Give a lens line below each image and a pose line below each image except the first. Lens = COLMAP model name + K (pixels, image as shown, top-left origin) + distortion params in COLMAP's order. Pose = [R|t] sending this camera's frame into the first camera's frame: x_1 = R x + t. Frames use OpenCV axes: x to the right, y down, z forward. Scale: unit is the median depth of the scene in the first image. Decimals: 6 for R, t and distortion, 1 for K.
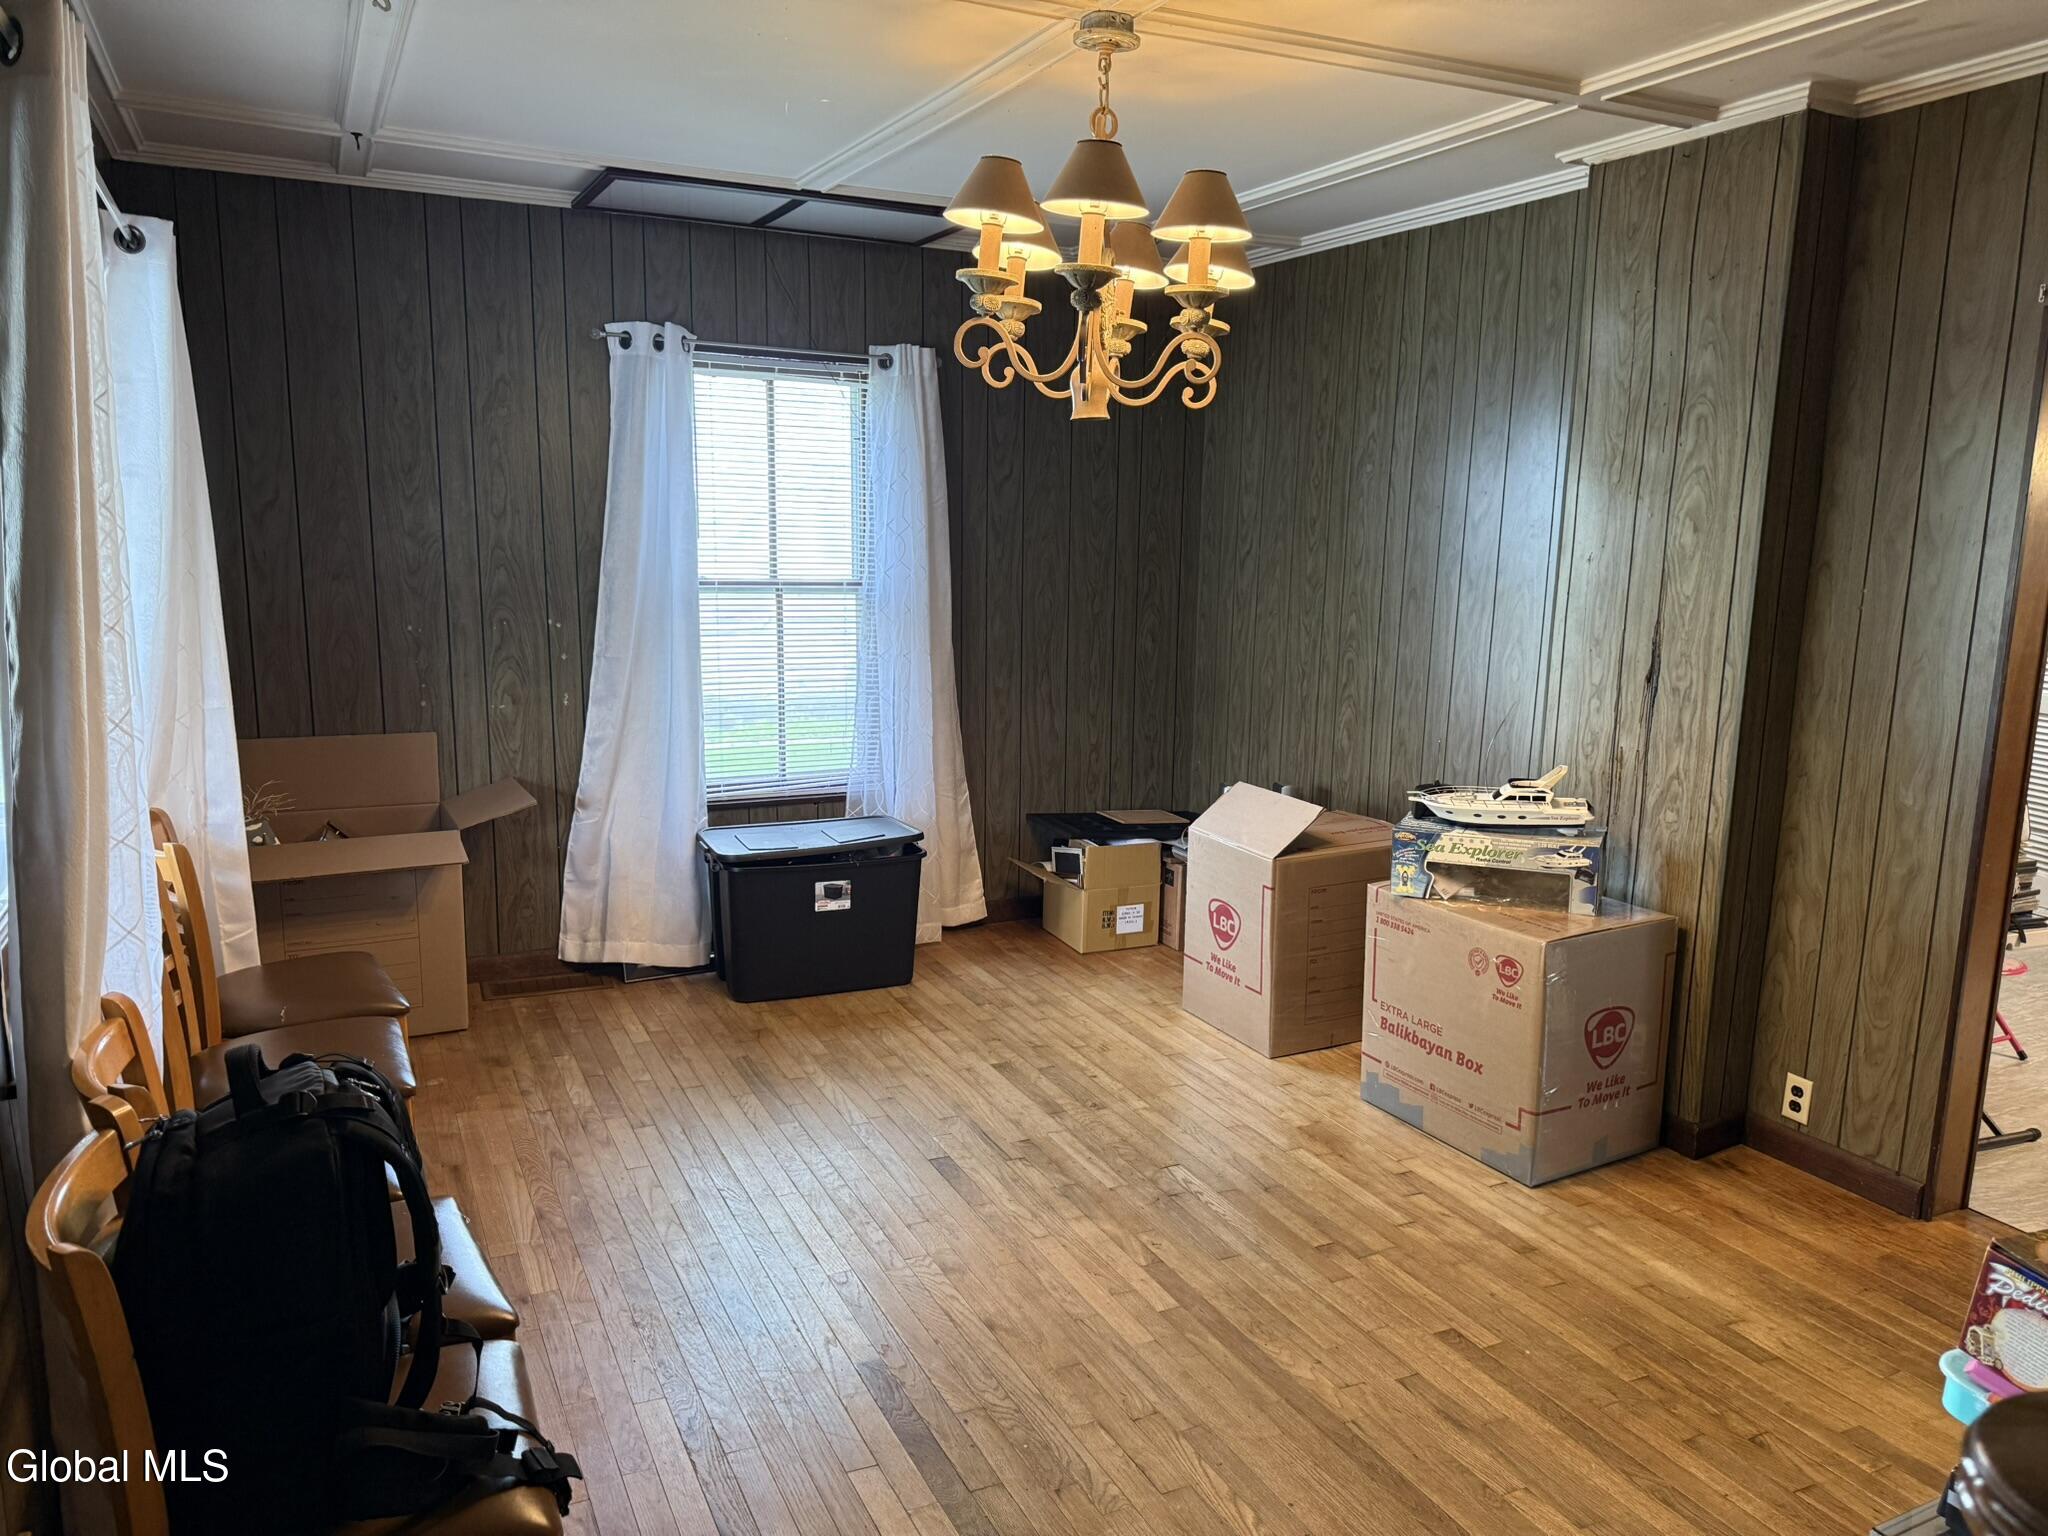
lens RADIAL K [[1442.1, 0, 1024.0], [0, 1442.1, 768.0], [0, 0, 1]] dist [0.004496, 0.001091]
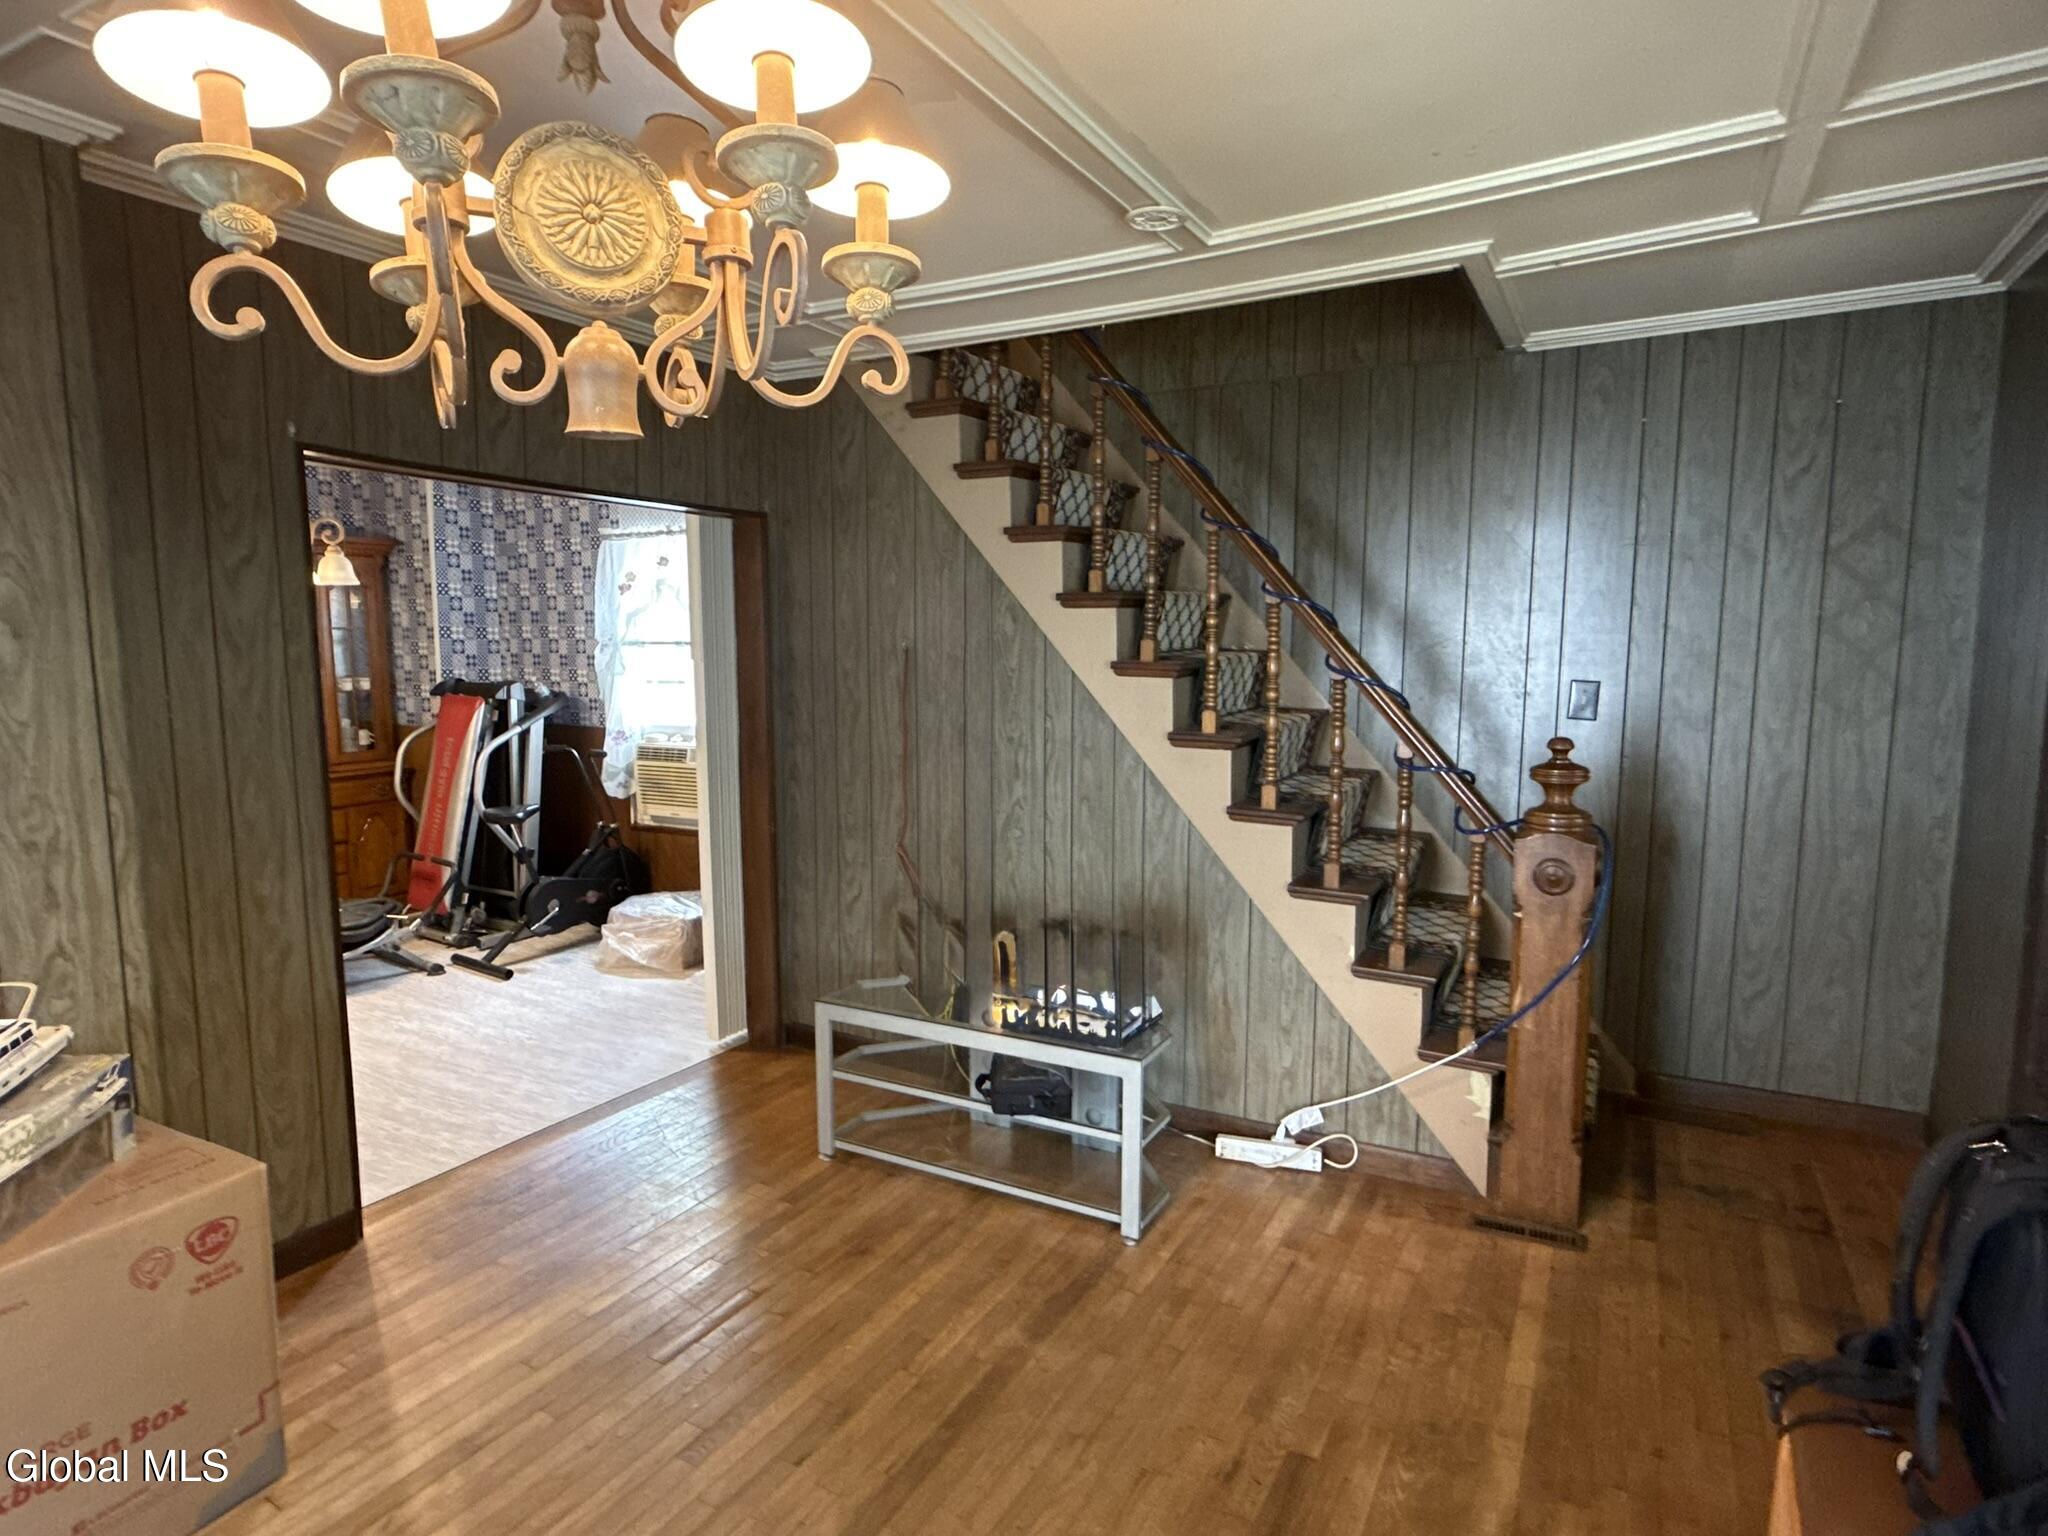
lens RADIAL K [[1113.3, 0, 1018.6], [0, 1113.3, 784.6], [0, 0, 1]] dist [-0.000302, -0.001429]
pose [[-0.562575, -0.113288, 0.818948, -0.322027], [0.139858, 0.963250, 0.229325, -0.150306], [-0.814831, 0.243549, -0.526056, 0.903761]]
